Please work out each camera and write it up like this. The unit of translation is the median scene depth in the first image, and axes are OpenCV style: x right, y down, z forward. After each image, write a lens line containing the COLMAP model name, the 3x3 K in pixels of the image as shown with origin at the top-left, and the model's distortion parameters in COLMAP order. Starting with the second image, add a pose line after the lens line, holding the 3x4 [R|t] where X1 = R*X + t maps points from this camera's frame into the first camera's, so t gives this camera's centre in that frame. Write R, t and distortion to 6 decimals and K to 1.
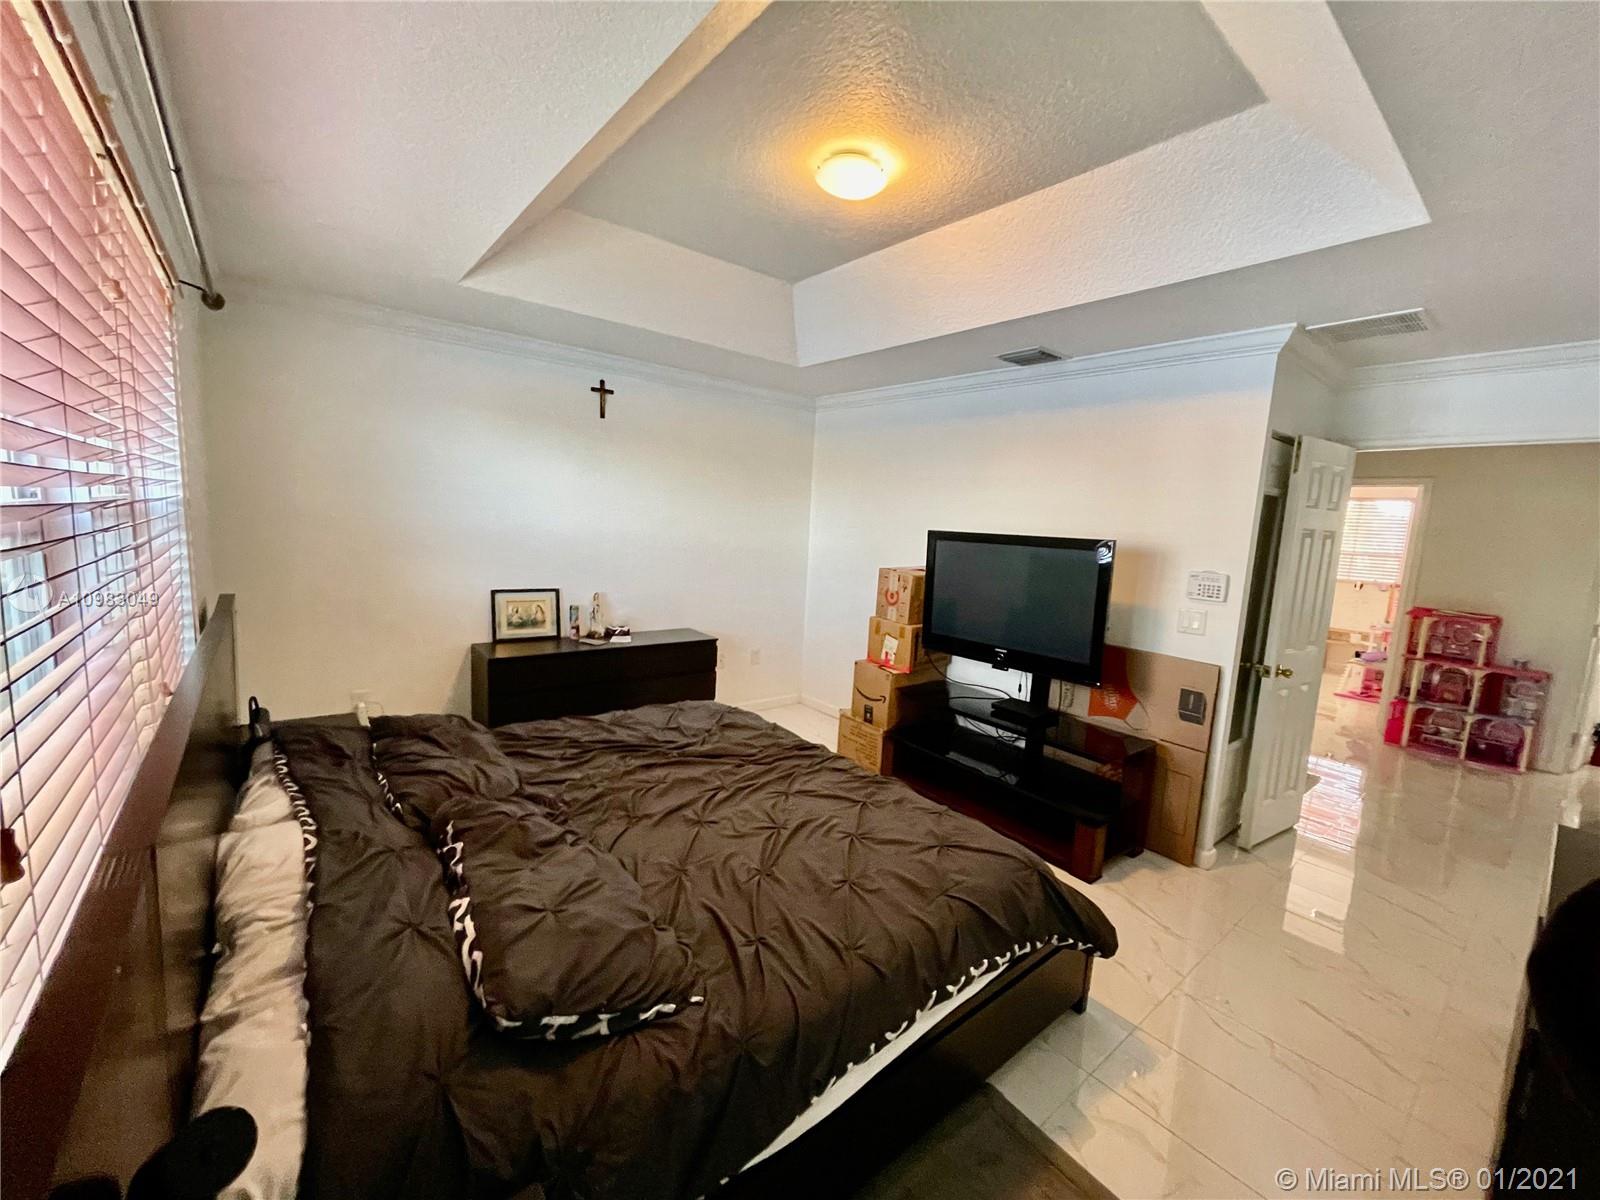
lens RADIAL K [[647.6, 0, 806.4], [0, 647.6, 596.3], [0, 0, 1]] dist [0.001168, 0.000425]
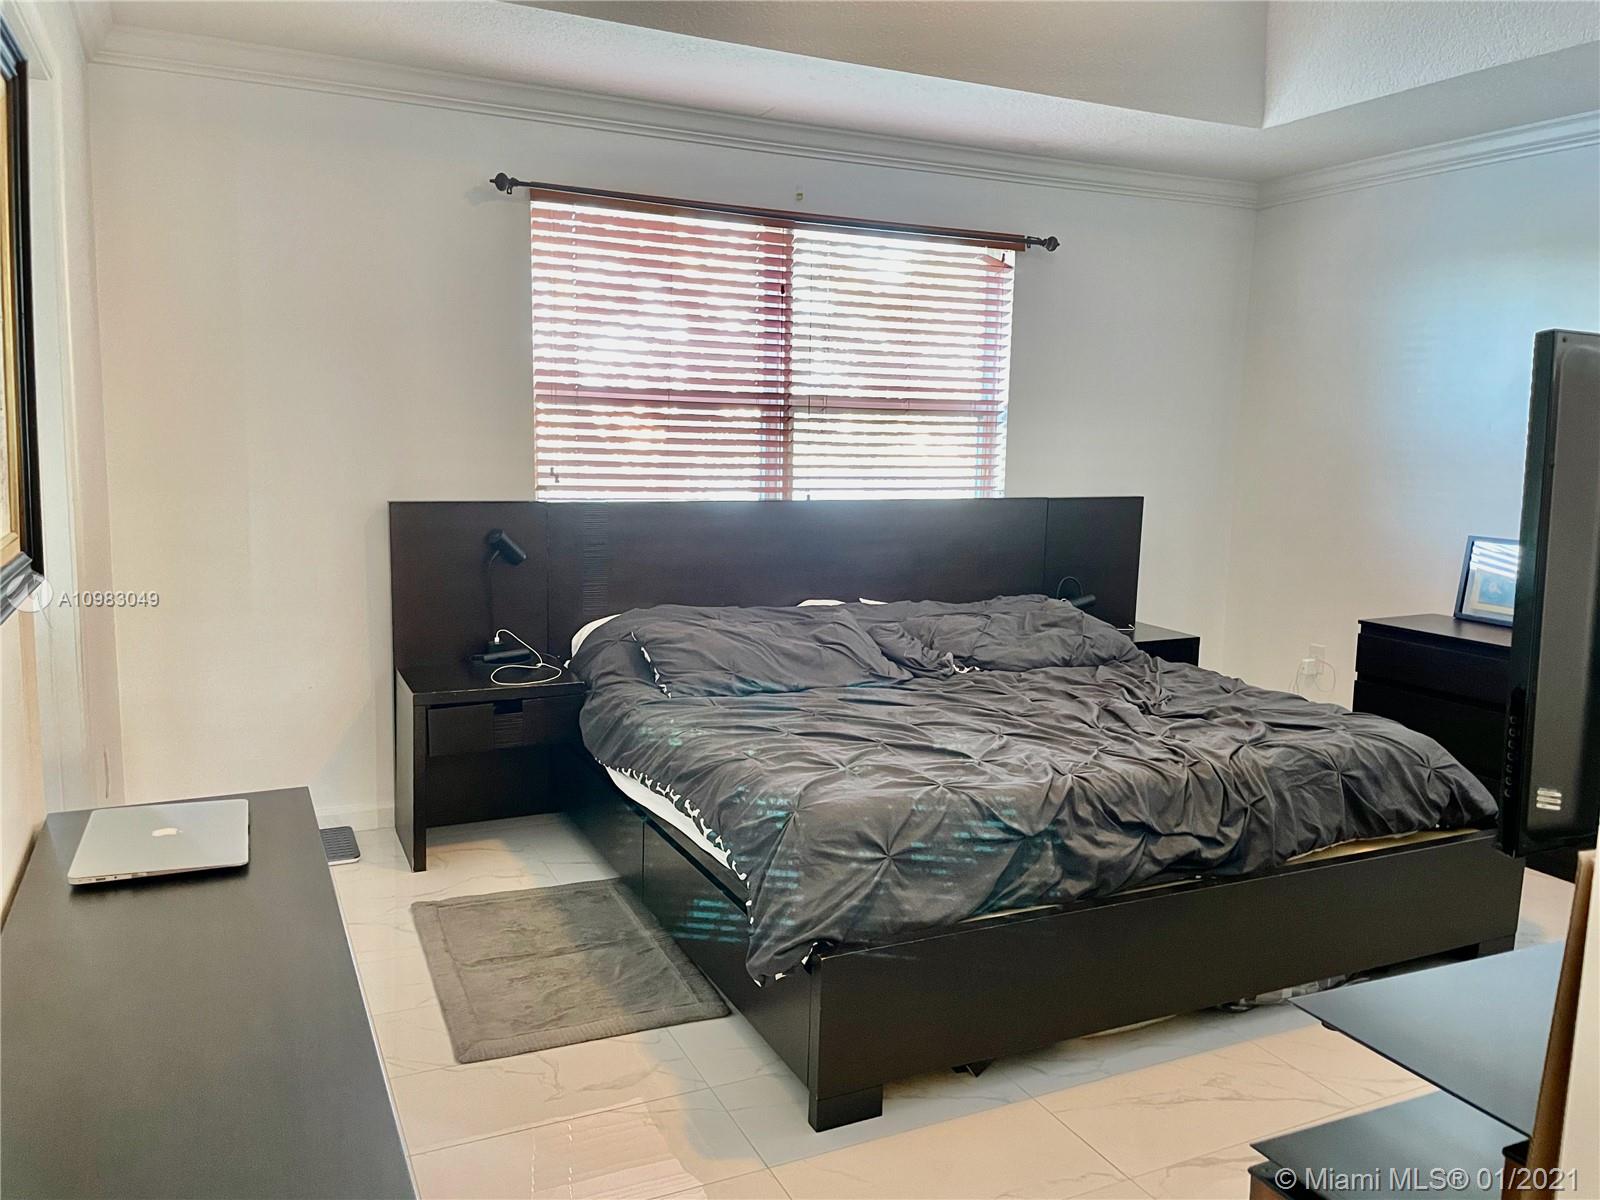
lens RADIAL K [[1218.3, 0, 799.6], [0, 1218.3, 589.5], [0, 0, 1]] dist [0.110158, -0.158612]
pose [[-0.244001, 0.062400, -0.967765, 1.012086], [-0.151802, 0.983168, 0.101667, 0.020856], [0.957820, 0.171716, -0.230421, 0.786171]]
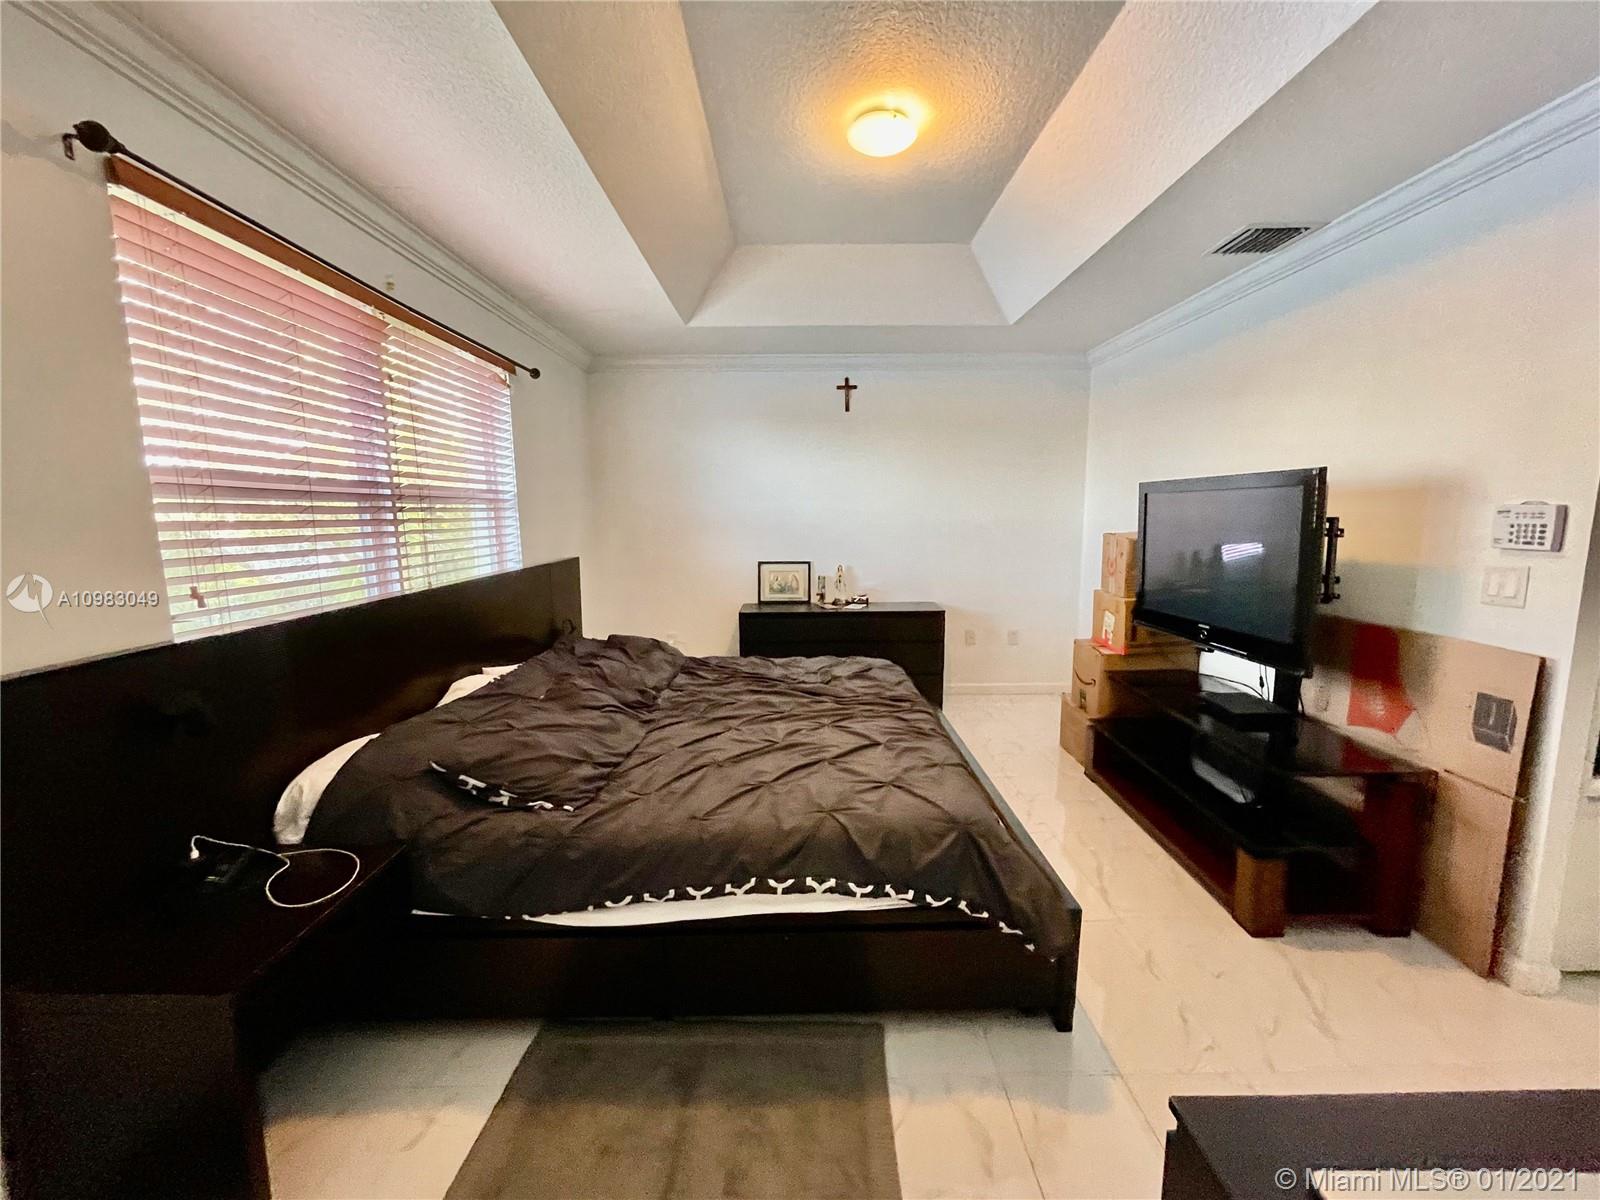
lens RADIAL K [[647.6, 0, 806.4], [0, 647.6, 596.3], [0, 0, 1]] dist [0.001168, 0.000425]
pose [[0.779787, 0.021385, -0.625679, 0.445065], [-0.025556, 0.999671, 0.002318, 0.062152], [0.625523, 0.014182, 0.780077, 0.094040]]
